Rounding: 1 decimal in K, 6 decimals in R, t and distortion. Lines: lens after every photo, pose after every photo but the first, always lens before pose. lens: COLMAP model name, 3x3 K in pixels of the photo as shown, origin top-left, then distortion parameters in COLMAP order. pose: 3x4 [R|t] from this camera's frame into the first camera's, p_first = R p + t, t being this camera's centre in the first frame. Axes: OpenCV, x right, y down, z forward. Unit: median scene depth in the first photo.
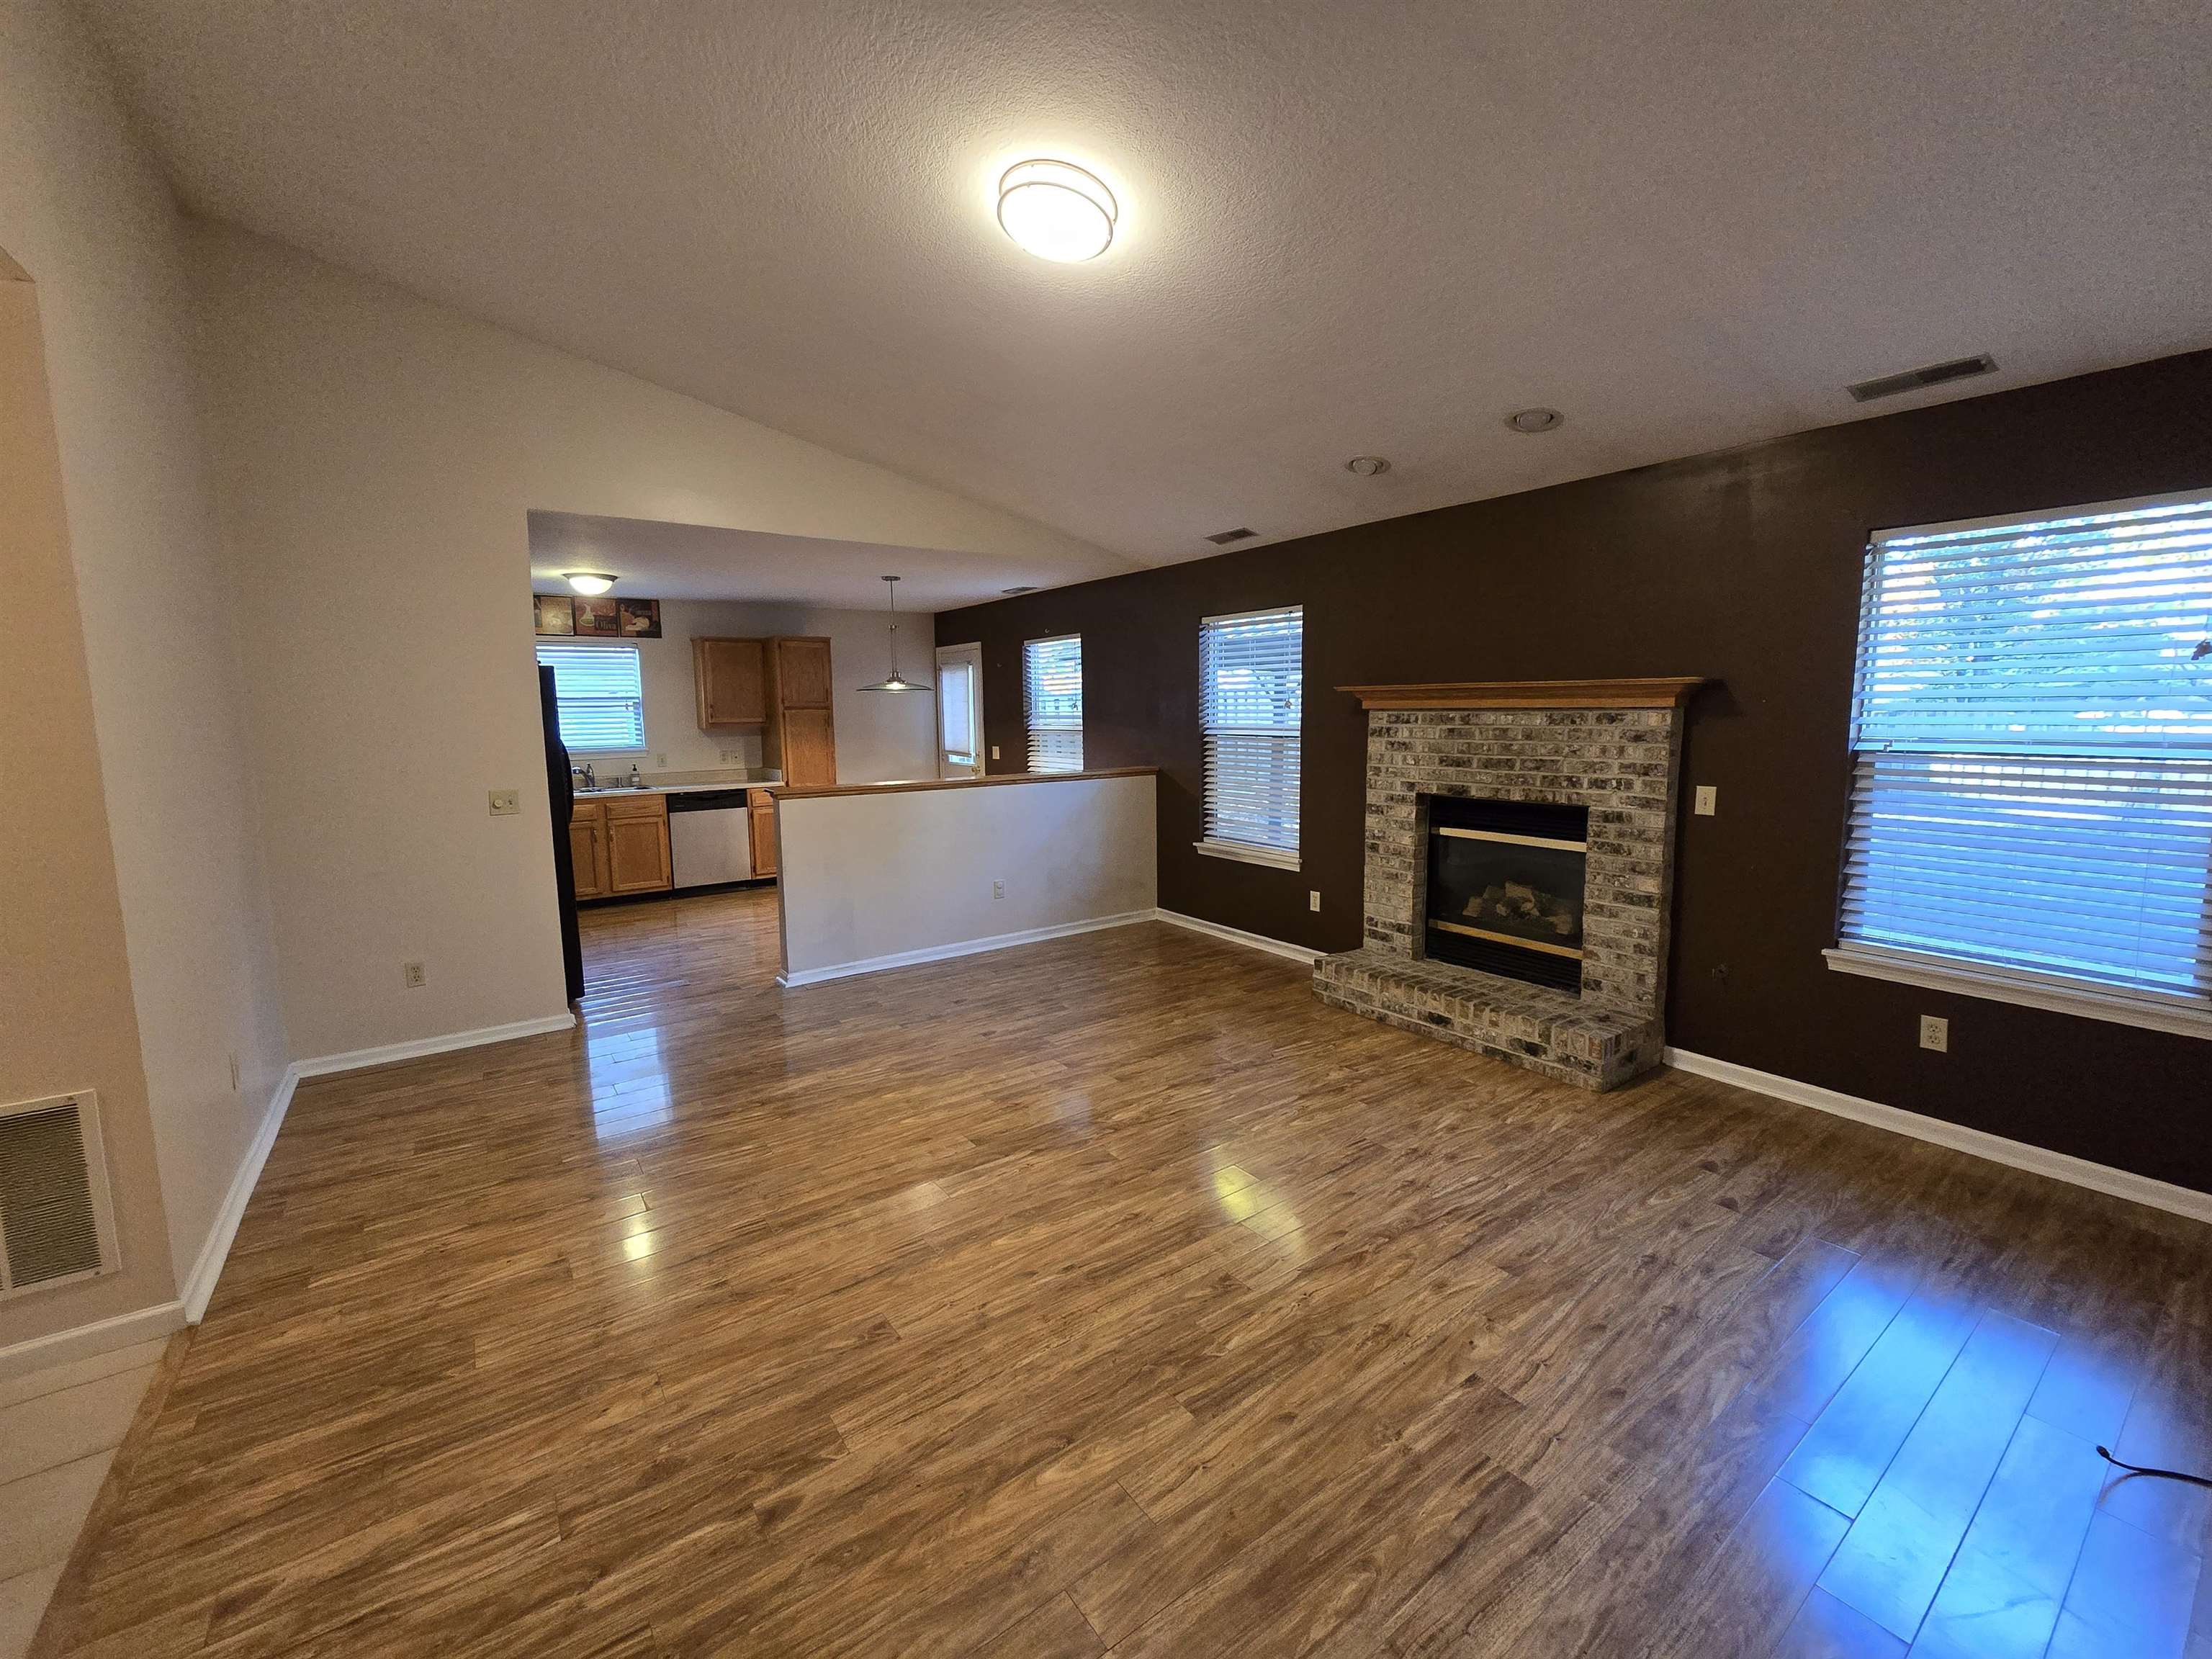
lens RADIAL K [[904.8, 0, 1101.1], [0, 904.8, 809.9], [0, 0, 1]] dist [0.001613, -0.002818]
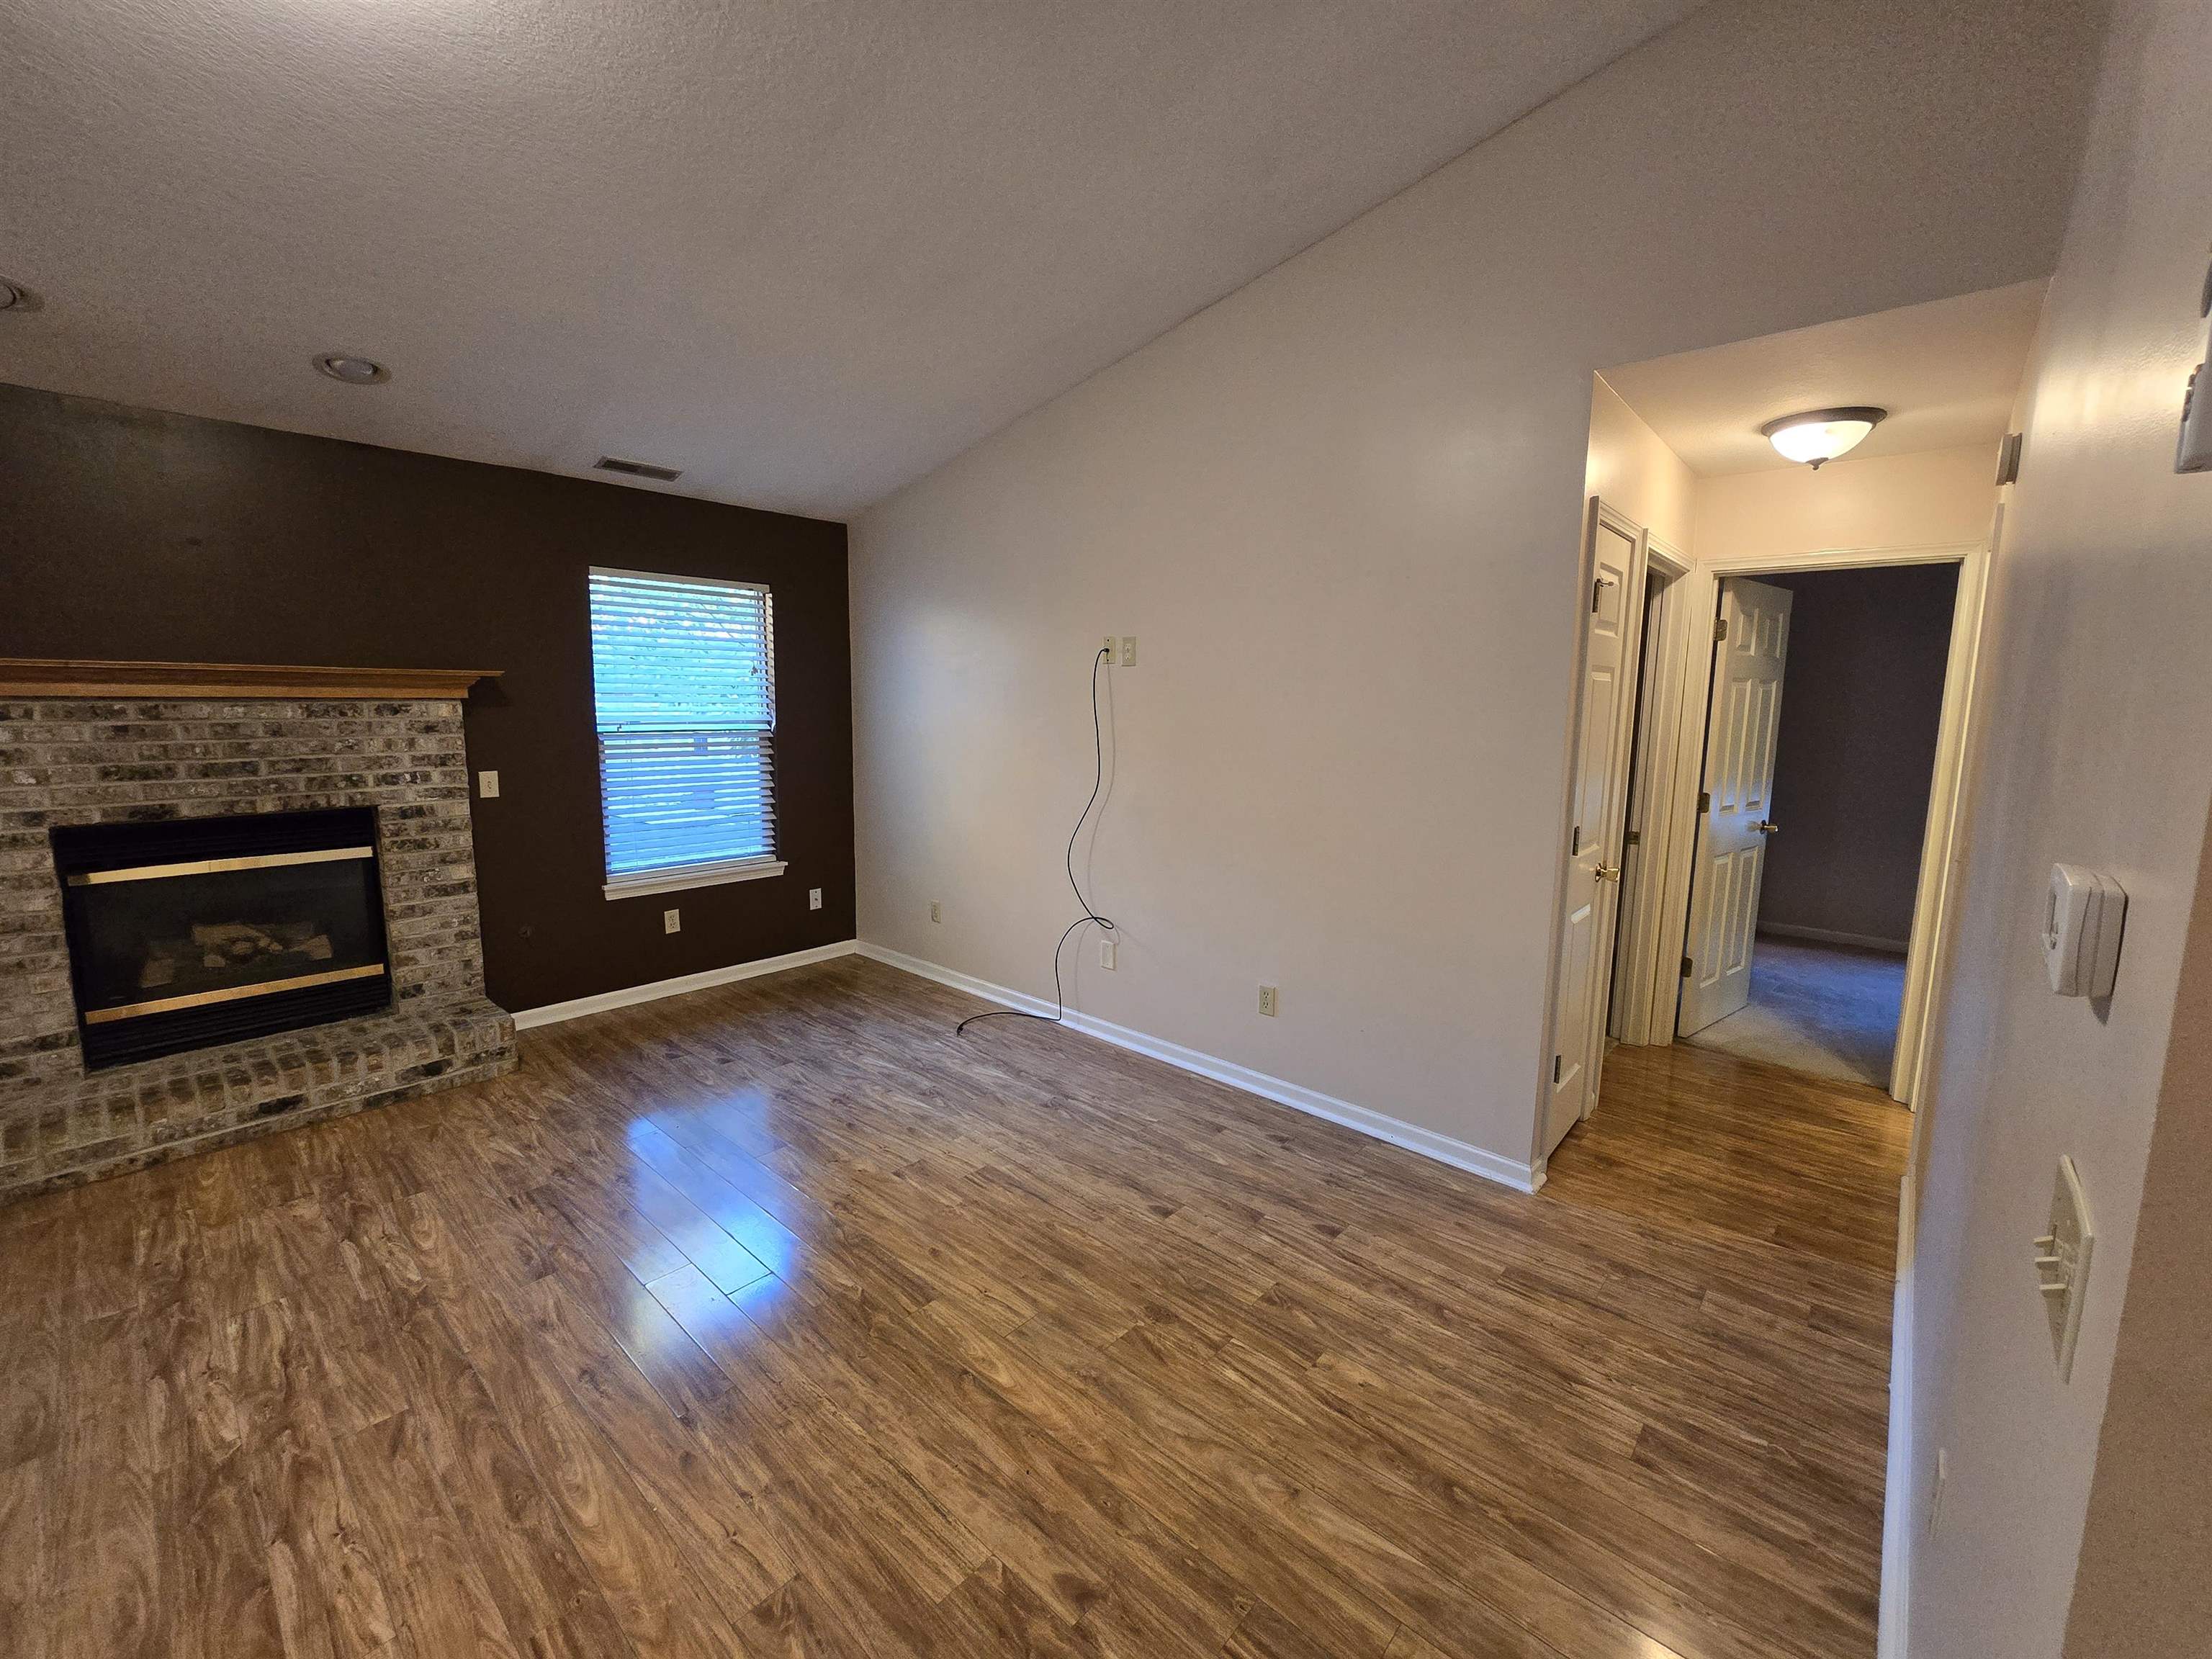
lens RADIAL K [[908.3, 0, 1101.3], [0, 908.3, 810.8], [0, 0, 1]] dist [-0.010191, 0.003272]
pose [[-0.212911, -0.116393, 0.970114, -0.469860], [0.099366, 0.985152, 0.140005, -0.049768], [-0.972006, 0.126205, -0.198184, 0.431712]]
